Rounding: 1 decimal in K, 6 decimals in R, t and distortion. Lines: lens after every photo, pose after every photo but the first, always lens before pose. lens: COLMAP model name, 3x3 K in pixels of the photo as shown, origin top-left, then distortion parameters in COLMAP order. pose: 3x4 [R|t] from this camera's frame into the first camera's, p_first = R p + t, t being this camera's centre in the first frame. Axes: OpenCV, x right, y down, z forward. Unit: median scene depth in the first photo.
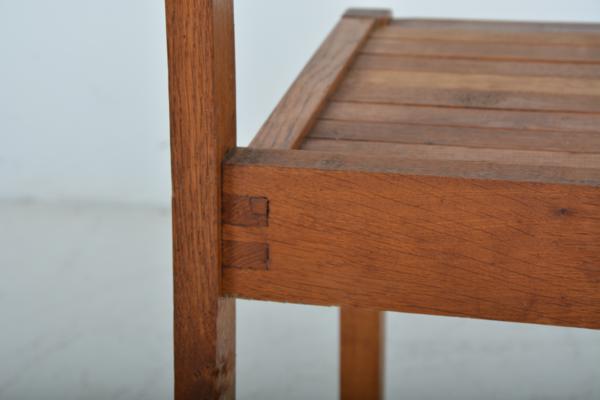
lens RADIAL K [[2169.2, 0, 300.0], [0, 2169.2, 199.5], [0, 0, 1]] dist [0.908924, 0.000000]
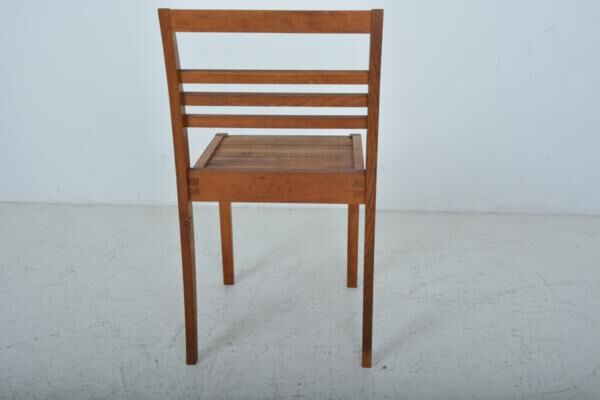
lens RADIAL K [[686.0, 0, 315.7], [0, 686.0, 189.0], [0, 0, 1]] dist [0.071199, 0.000000]
pose [[0.987931, -0.055422, 0.144640, 0.017415], [0.054634, 0.998462, 0.009414, 0.019276], [-0.144940, -0.001398, 0.989440, -0.404057]]
